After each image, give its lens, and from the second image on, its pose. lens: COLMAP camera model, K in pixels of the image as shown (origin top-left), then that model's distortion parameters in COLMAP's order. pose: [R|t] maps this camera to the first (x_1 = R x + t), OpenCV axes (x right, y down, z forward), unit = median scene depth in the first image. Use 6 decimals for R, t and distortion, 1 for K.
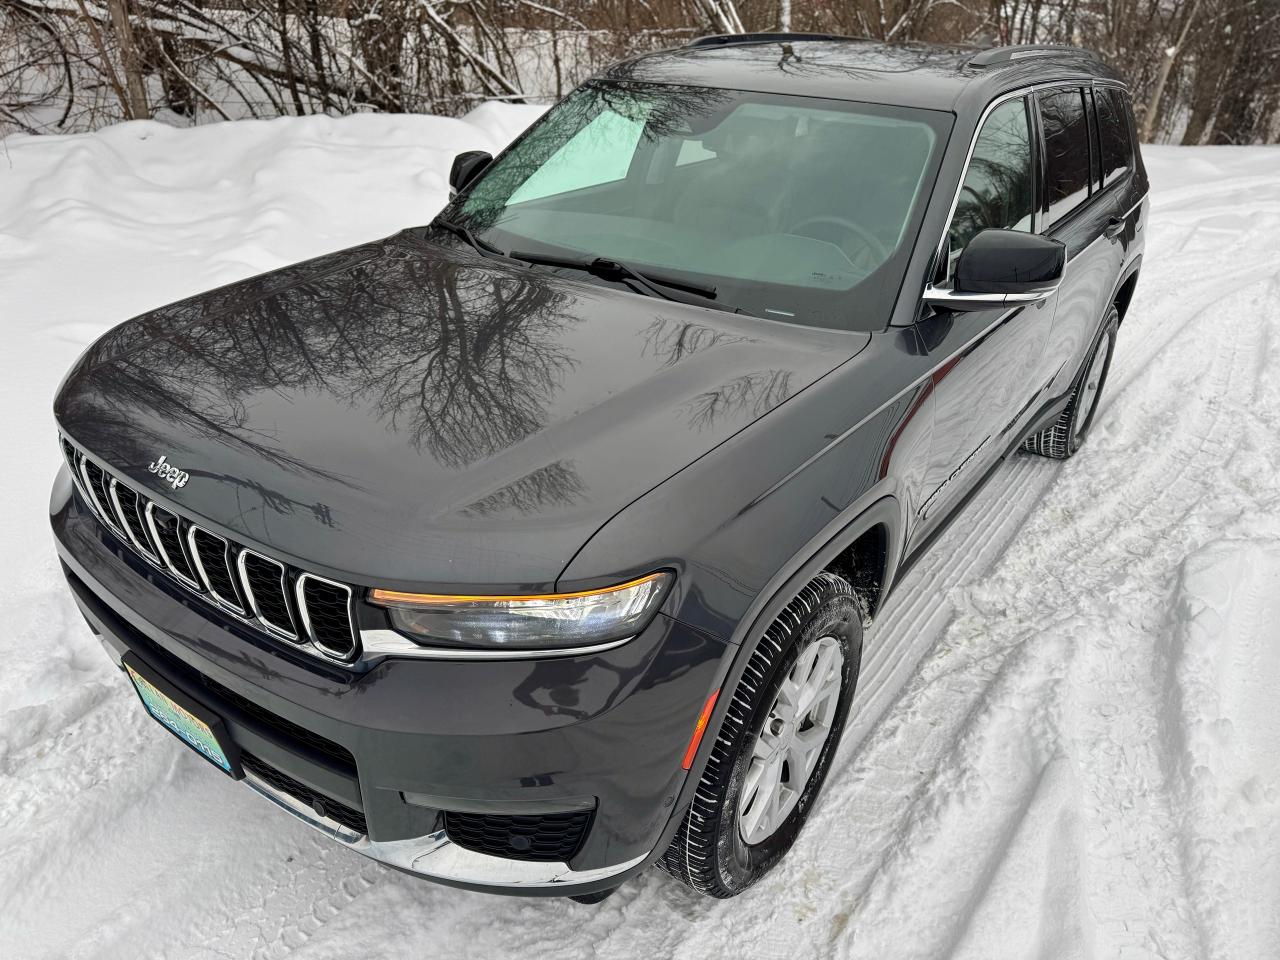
lens RADIAL K [[904.7, 0, 640.3], [0, 904.7, 448.7], [0, 0, 1]] dist [0.038578, -0.039813]
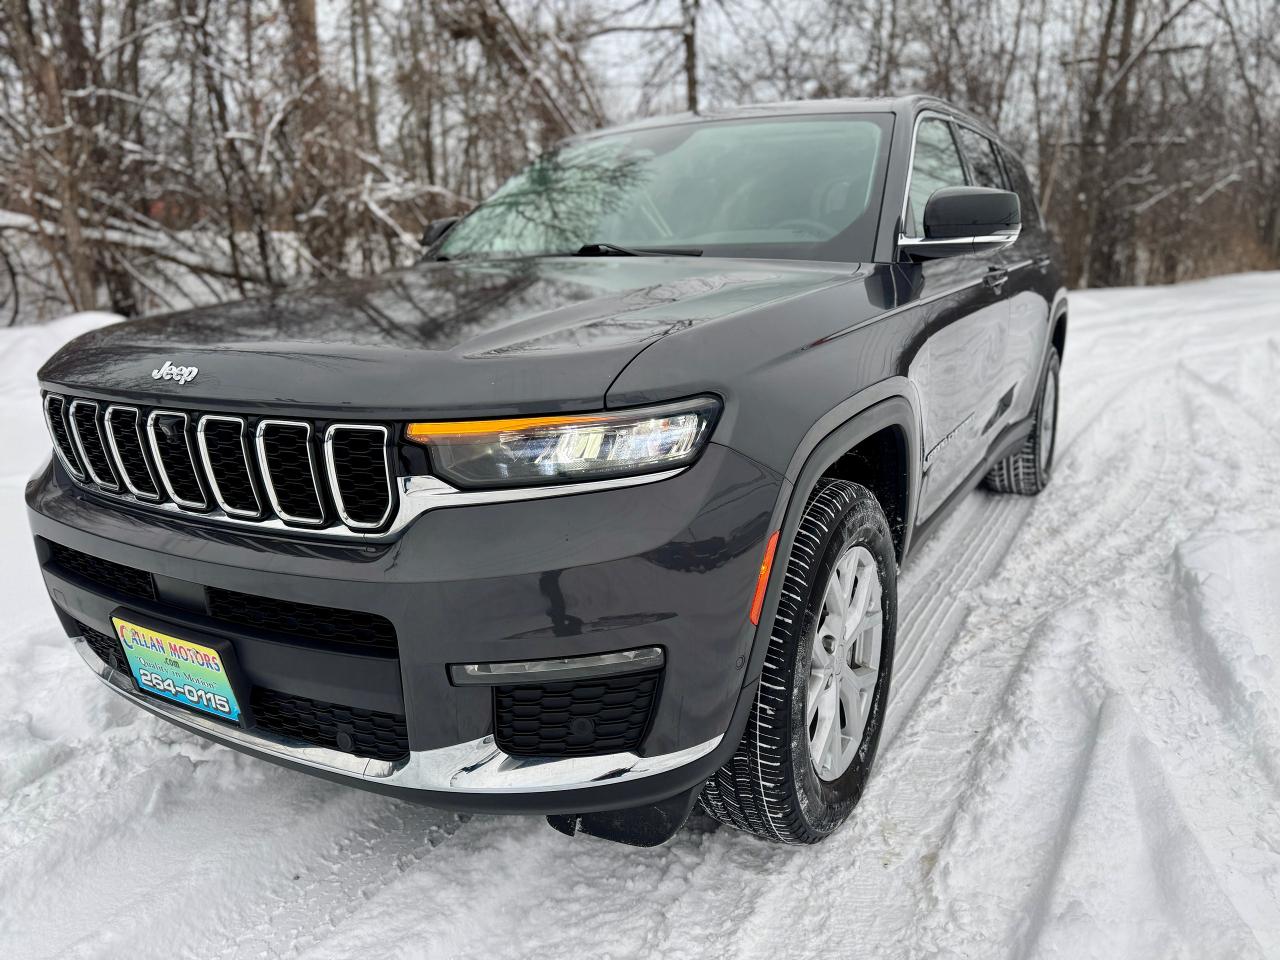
lens RADIAL K [[900.6, 0, 640.0], [0, 900.6, 480.0], [0, 0, 1]] dist [0.031039, -0.031431]
pose [[0.992788, -0.090152, 0.079022, -0.087141], [0.105589, 0.969705, -0.220279, 0.281178], [-0.056770, 0.227034, 0.972231, 0.057356]]
